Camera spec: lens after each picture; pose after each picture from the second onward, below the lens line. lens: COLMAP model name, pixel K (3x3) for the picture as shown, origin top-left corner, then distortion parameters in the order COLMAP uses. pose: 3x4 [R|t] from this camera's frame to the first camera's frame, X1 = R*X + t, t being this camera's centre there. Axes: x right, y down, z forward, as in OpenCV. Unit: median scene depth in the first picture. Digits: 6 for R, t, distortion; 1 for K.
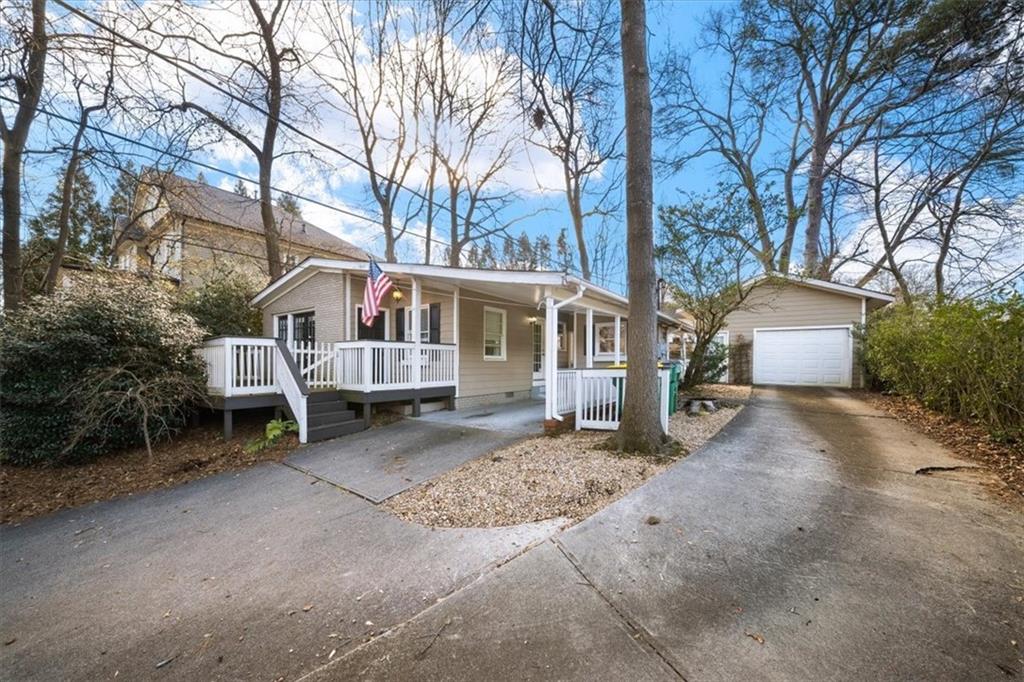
lens RADIAL K [[359.7, 0, 522.8], [0, 359.7, 360.1], [0, 0, 1]] dist [-0.000890, -0.000124]
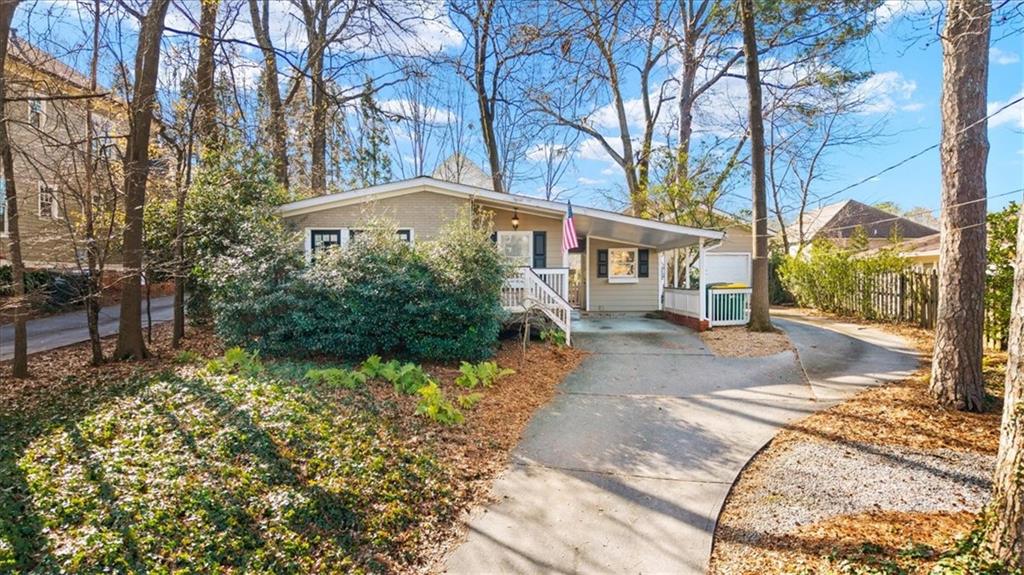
lens RADIAL K [[667.1, 0, 512.0], [0, 667.1, 287.5], [0, 0, 1]] dist [0.054401, -0.059070]
pose [[0.821407, -0.010140, 0.570253, -1.490973], [0.000385, 0.999852, 0.017225, -0.022218], [-0.570343, -0.013929, 0.821289, -0.620397]]
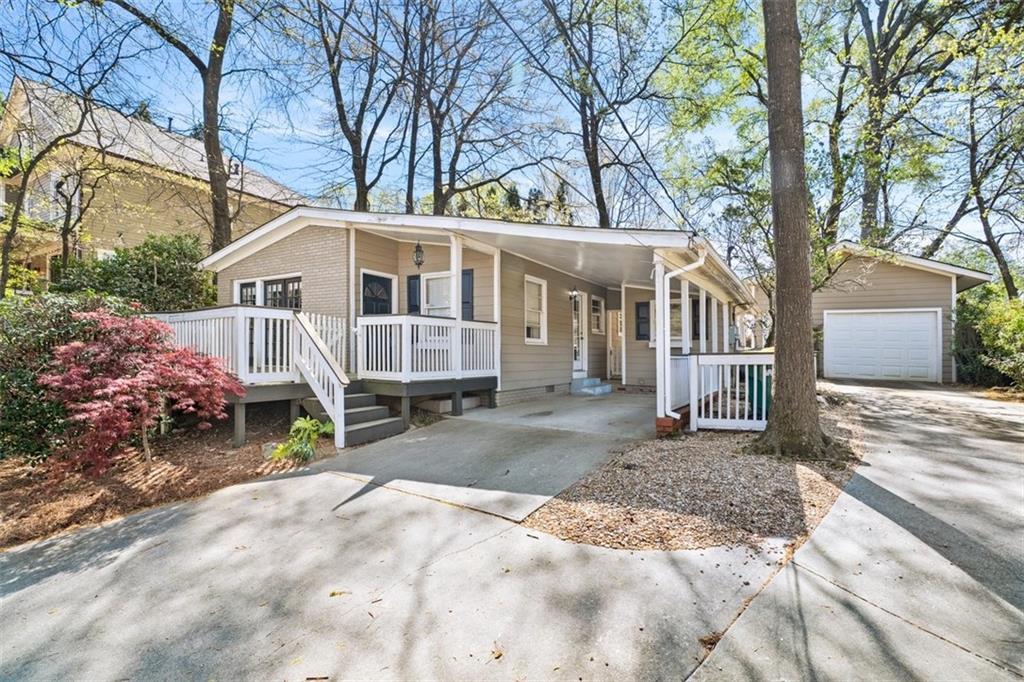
lens RADIAL K [[456.7, 0, 512.0], [0, 456.7, 341.0], [0, 0, 1]] dist [-0.001848, -0.000032]
pose [[0.997675, 0.012569, 0.066985, -0.217801], [-0.011545, 0.999811, -0.015651, 0.010970], [-0.067169, 0.014841, 0.997631, 0.008018]]
